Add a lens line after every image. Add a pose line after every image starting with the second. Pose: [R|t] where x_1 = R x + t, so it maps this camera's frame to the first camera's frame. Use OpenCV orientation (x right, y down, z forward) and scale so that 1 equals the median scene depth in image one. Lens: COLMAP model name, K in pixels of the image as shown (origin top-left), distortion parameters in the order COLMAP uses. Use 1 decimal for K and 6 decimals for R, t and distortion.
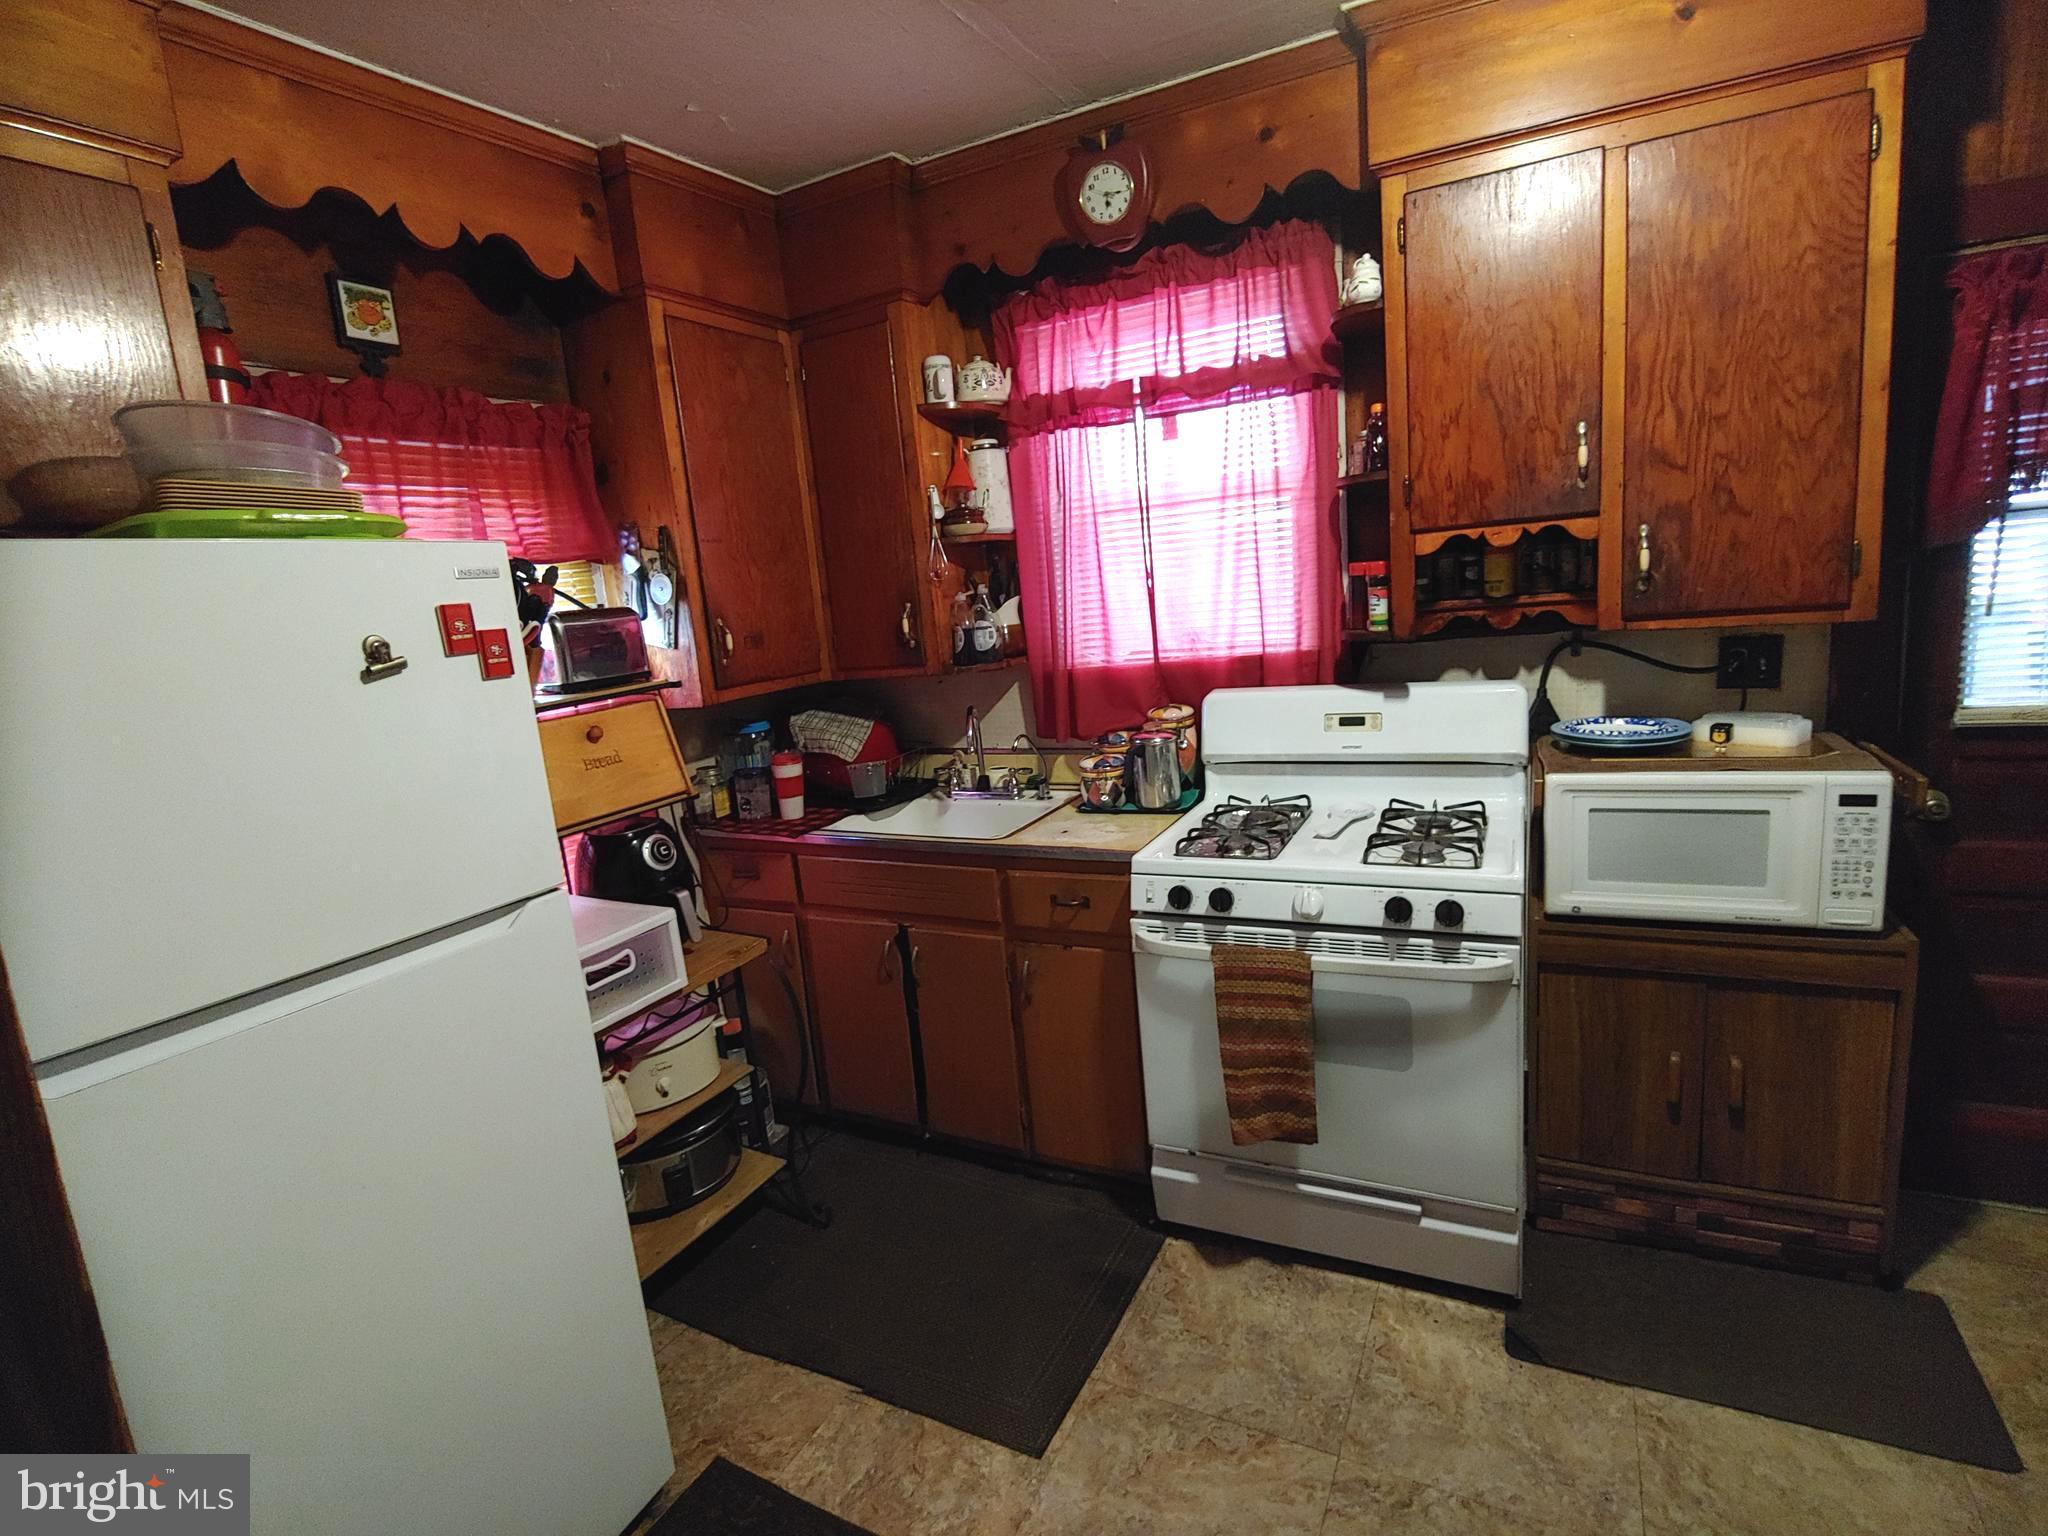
lens RADIAL K [[983.2, 0, 1004.4], [0, 983.2, 765.5], [0, 0, 1]] dist [-0.018948, -0.001266]
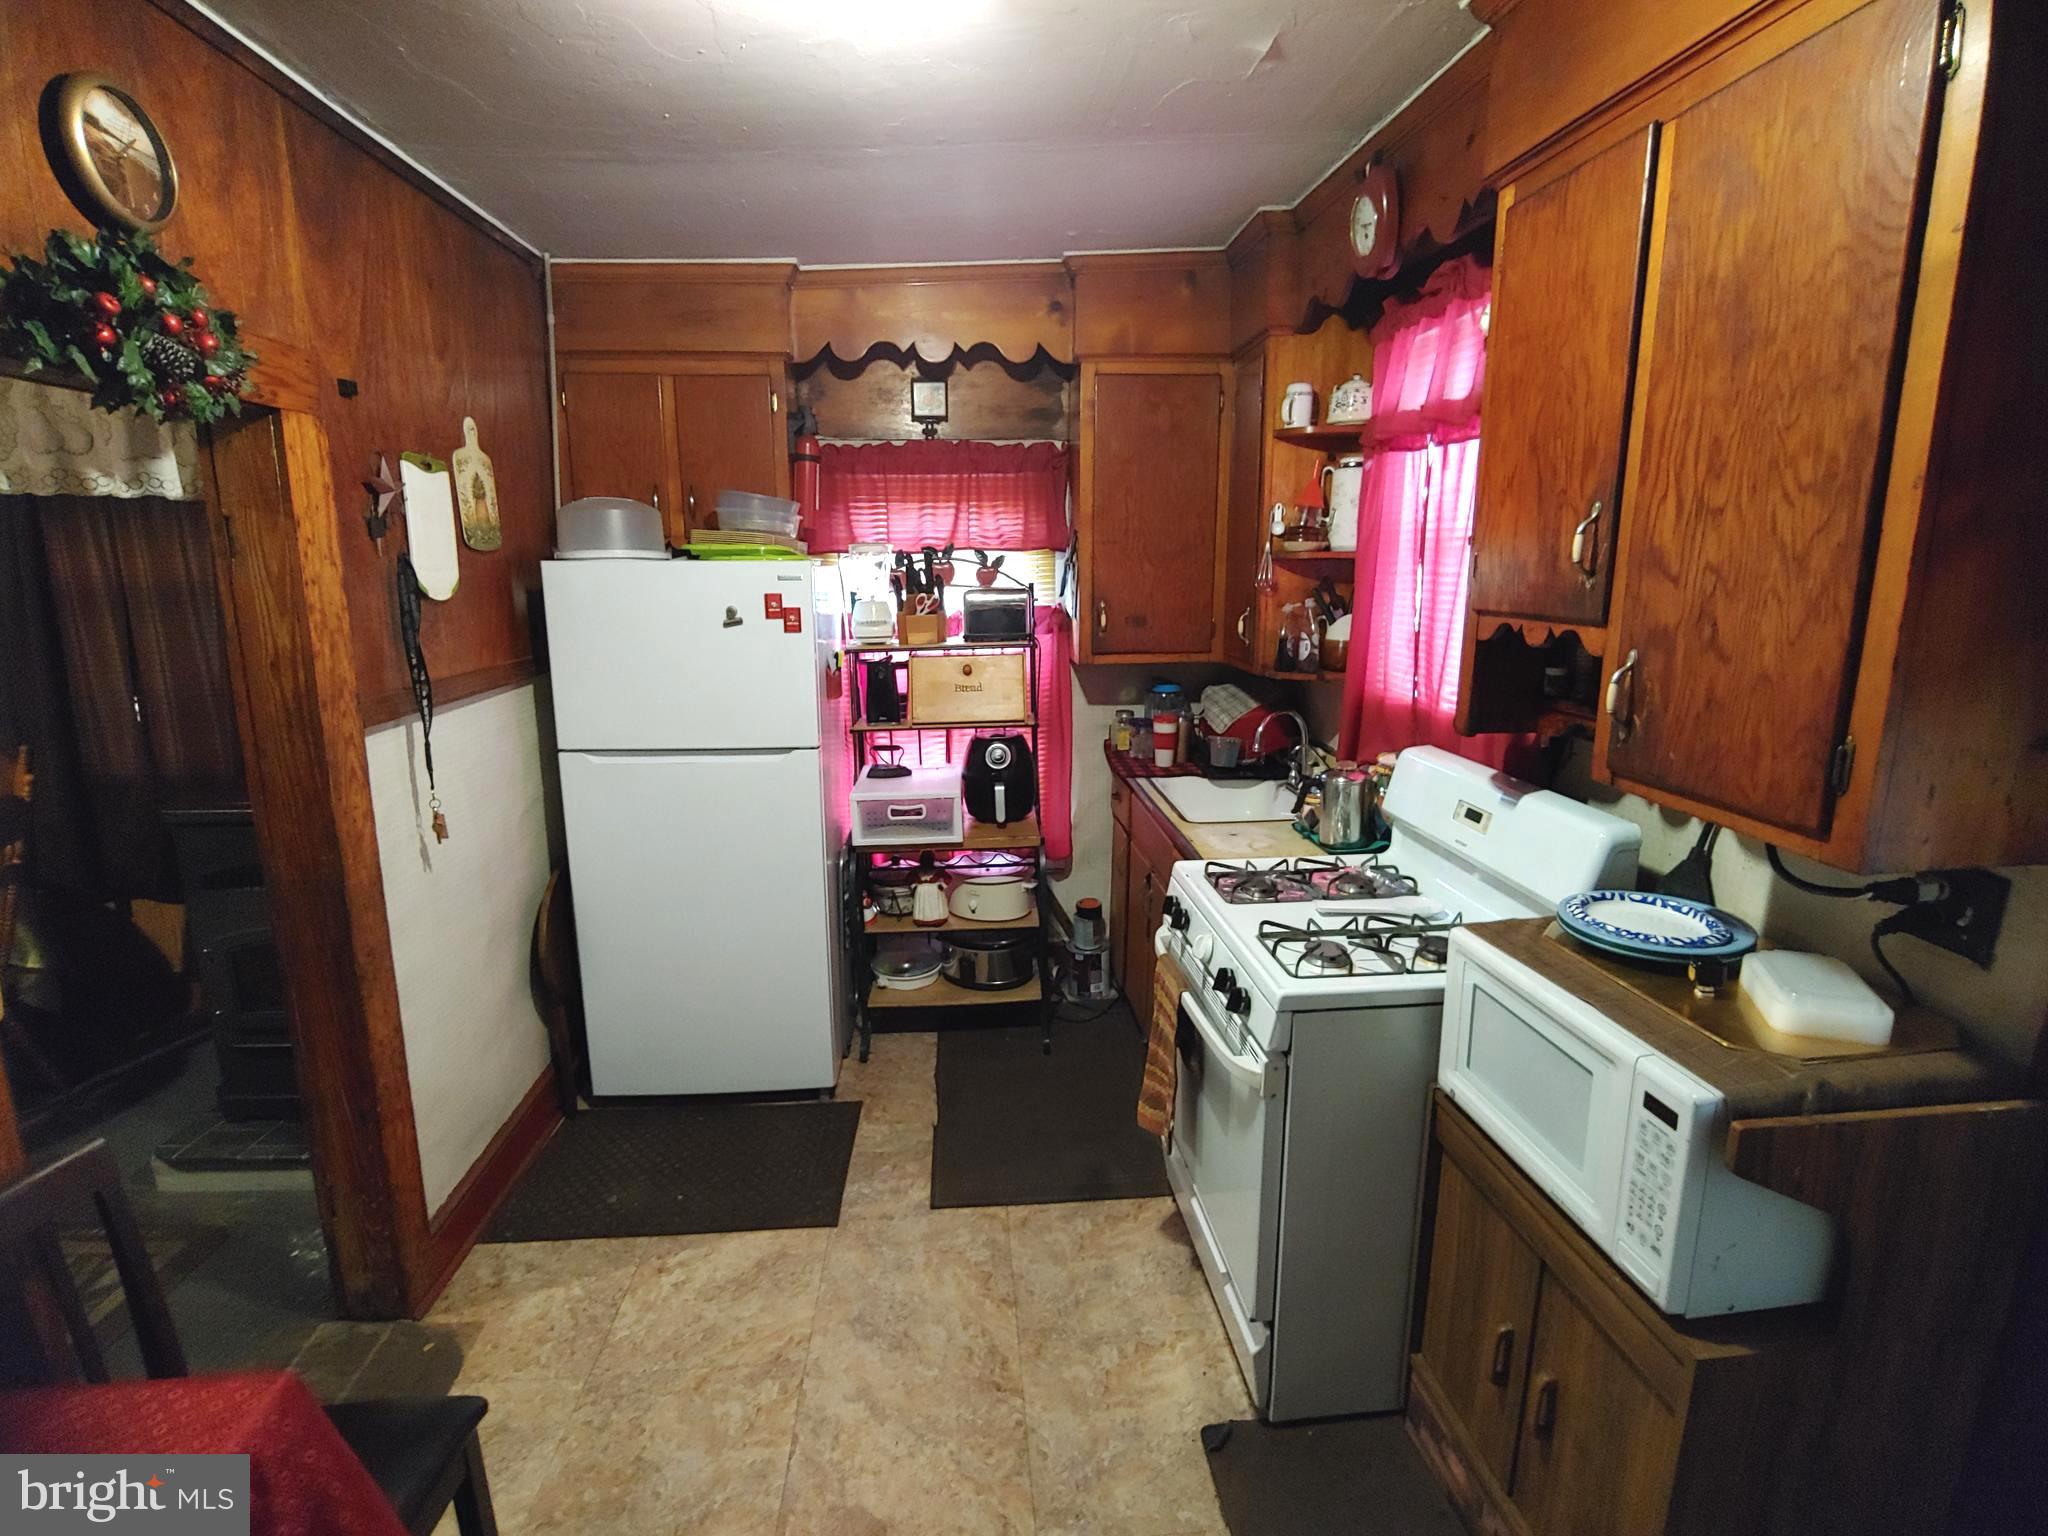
lens RADIAL K [[983.2, 0, 1004.4], [0, 983.2, 765.5], [0, 0, 1]] dist [-0.018948, -0.001266]
pose [[0.525100, 0.260307, -0.810253, 1.020674], [-0.188276, 0.964015, 0.187689, -0.212214], [0.829953, 0.053995, 0.555214, 0.215365]]
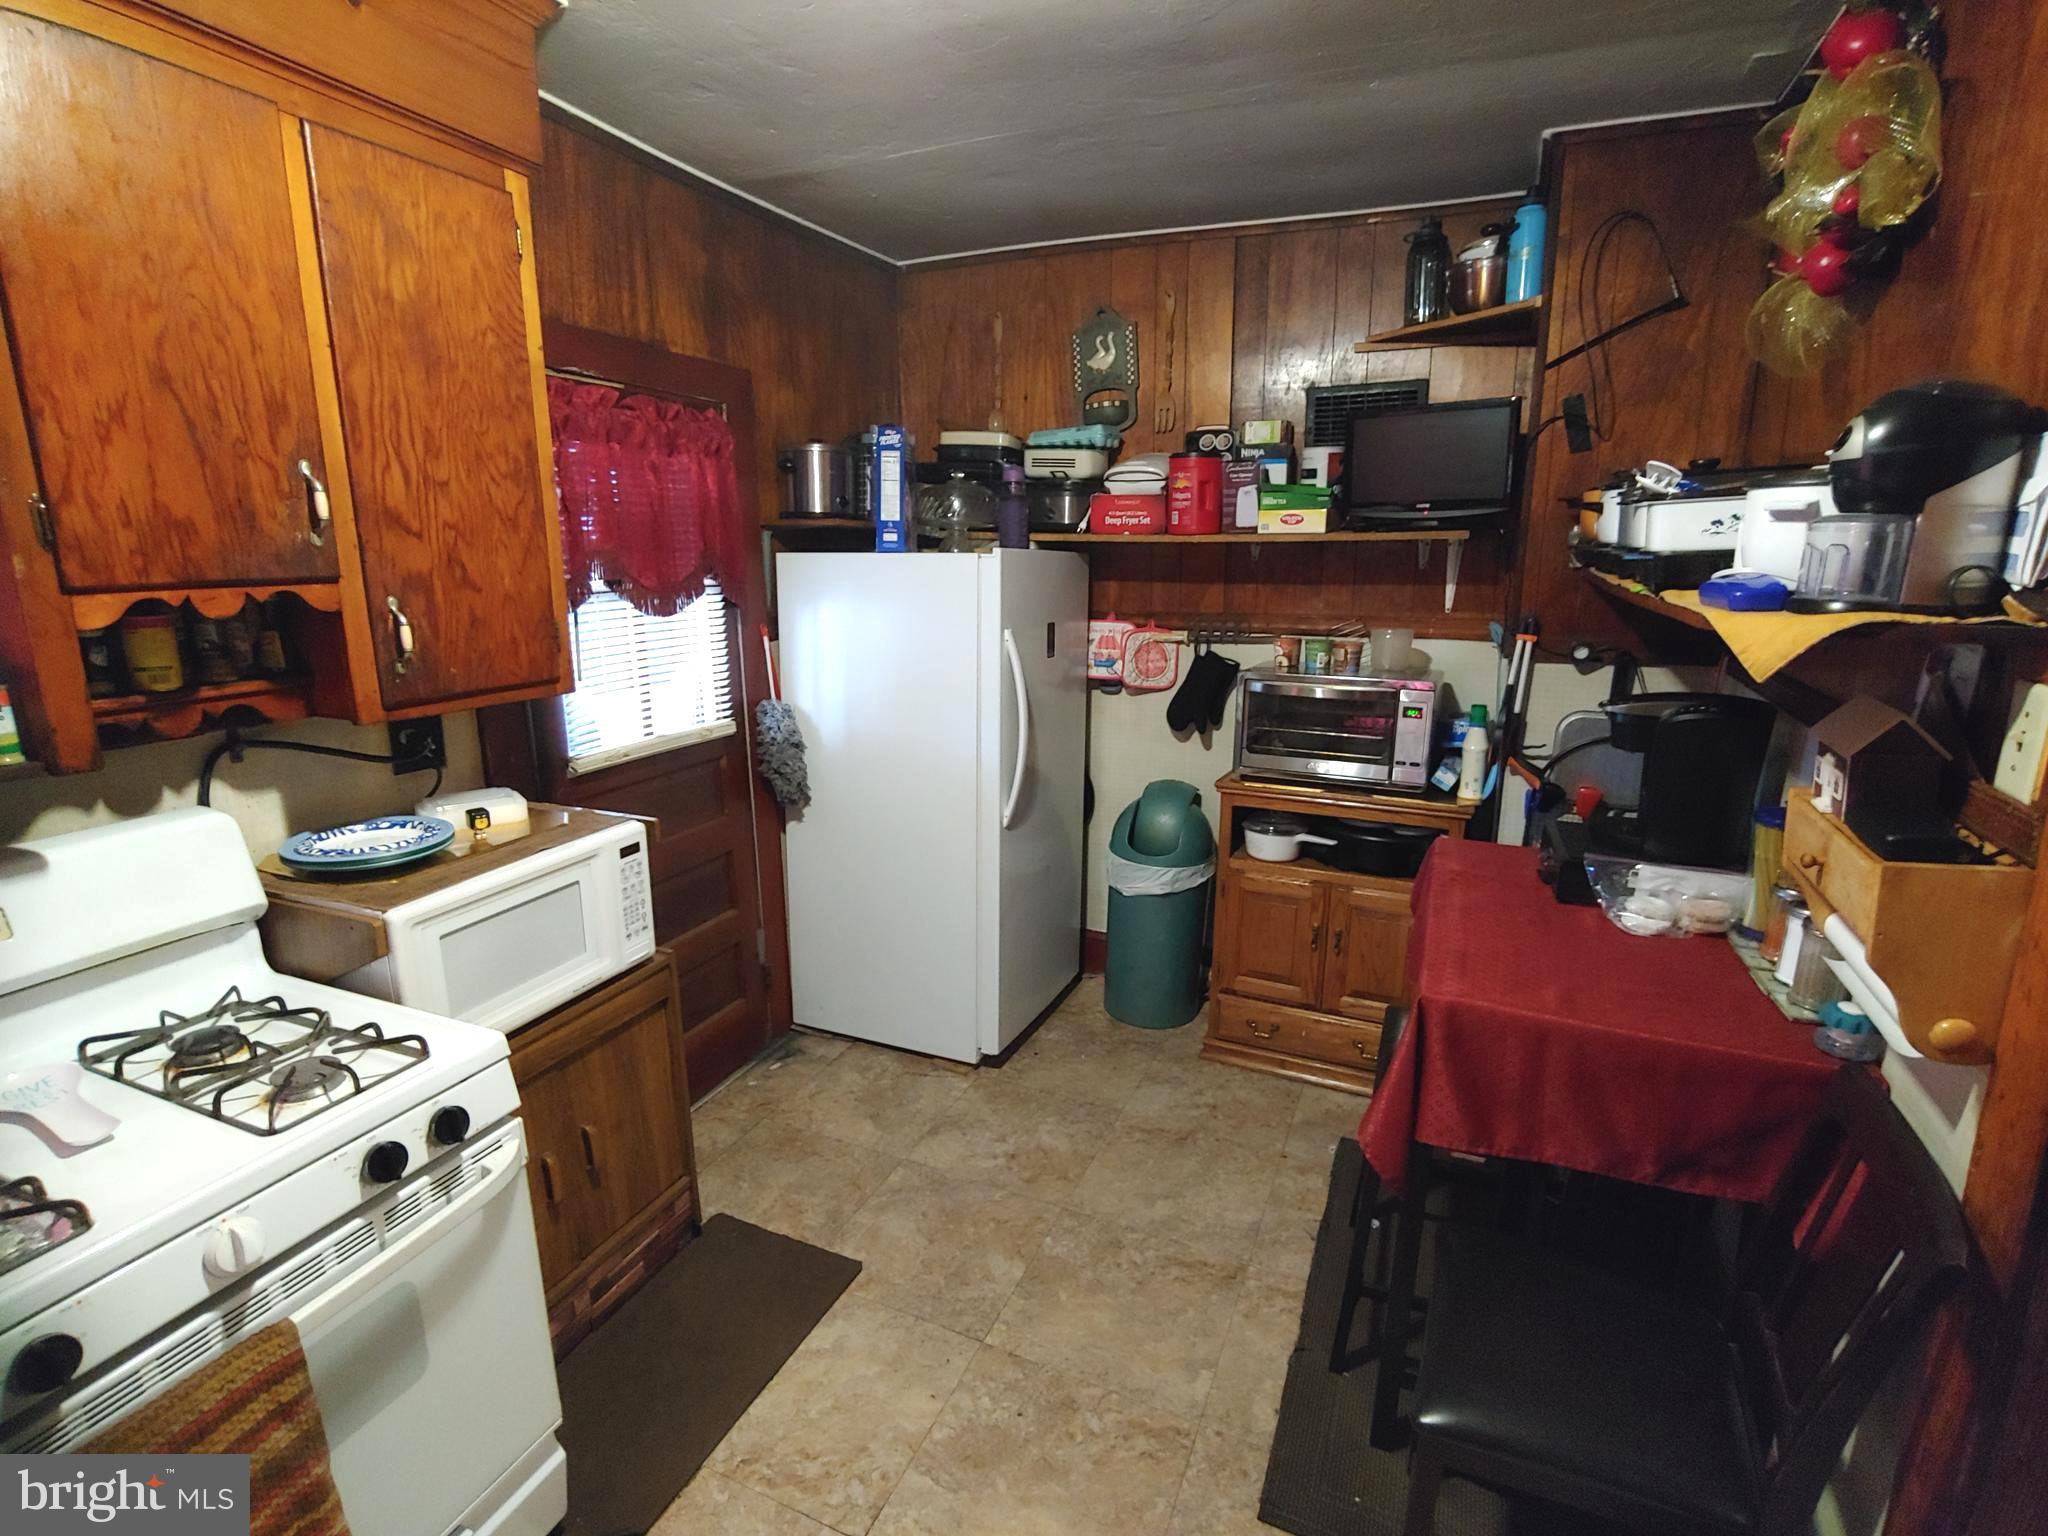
lens RADIAL K [[979.3, 0, 1029.7], [0, 979.3, 772.7], [0, 0, 1]] dist [-0.019129, -0.000874]
pose [[-0.085675, -0.137282, 0.986820, -0.239083], [0.186022, 0.970841, 0.151209, -0.123531], [-0.978803, 0.196525, -0.057639, 0.538033]]
